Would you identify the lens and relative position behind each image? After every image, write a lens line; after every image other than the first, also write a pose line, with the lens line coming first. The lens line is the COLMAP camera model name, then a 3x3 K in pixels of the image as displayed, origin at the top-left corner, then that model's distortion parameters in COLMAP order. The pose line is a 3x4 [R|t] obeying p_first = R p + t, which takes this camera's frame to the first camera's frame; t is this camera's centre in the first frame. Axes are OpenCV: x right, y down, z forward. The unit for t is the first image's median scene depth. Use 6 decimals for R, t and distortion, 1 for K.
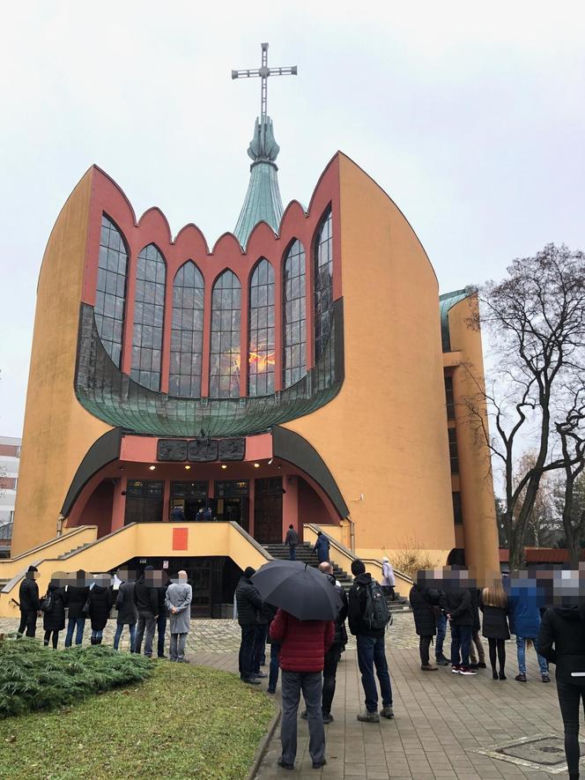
lens RADIAL K [[718.1, 0, 292.5], [0, 718.1, 390.0], [0, 0, 1]] dist [0.139970, -0.252007]
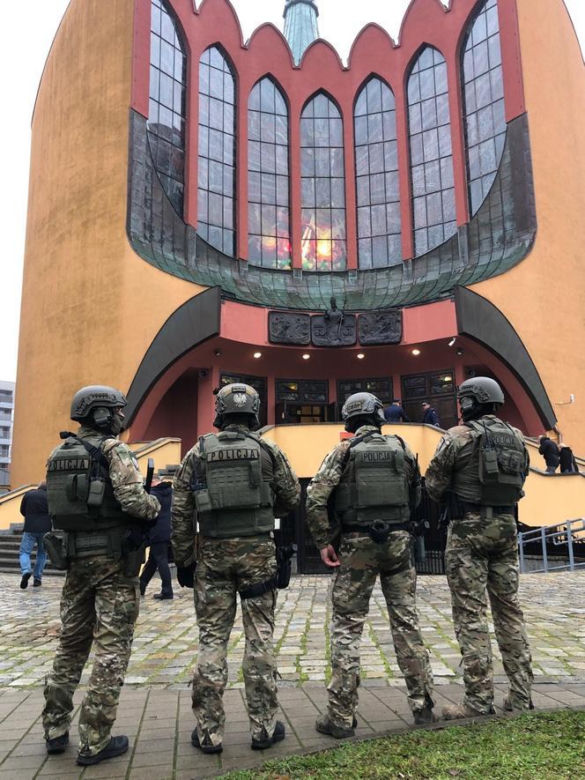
lens RADIAL K [[718.1, 0, 292.5], [0, 718.1, 390.0], [0, 0, 1]] dist [0.139970, -0.252007]
pose [[0.992761, 0.008735, 0.119791, -0.220928], [-0.014978, 0.998570, 0.051318, 0.096713], [-0.119171, -0.052741, 0.991472, 0.312471]]
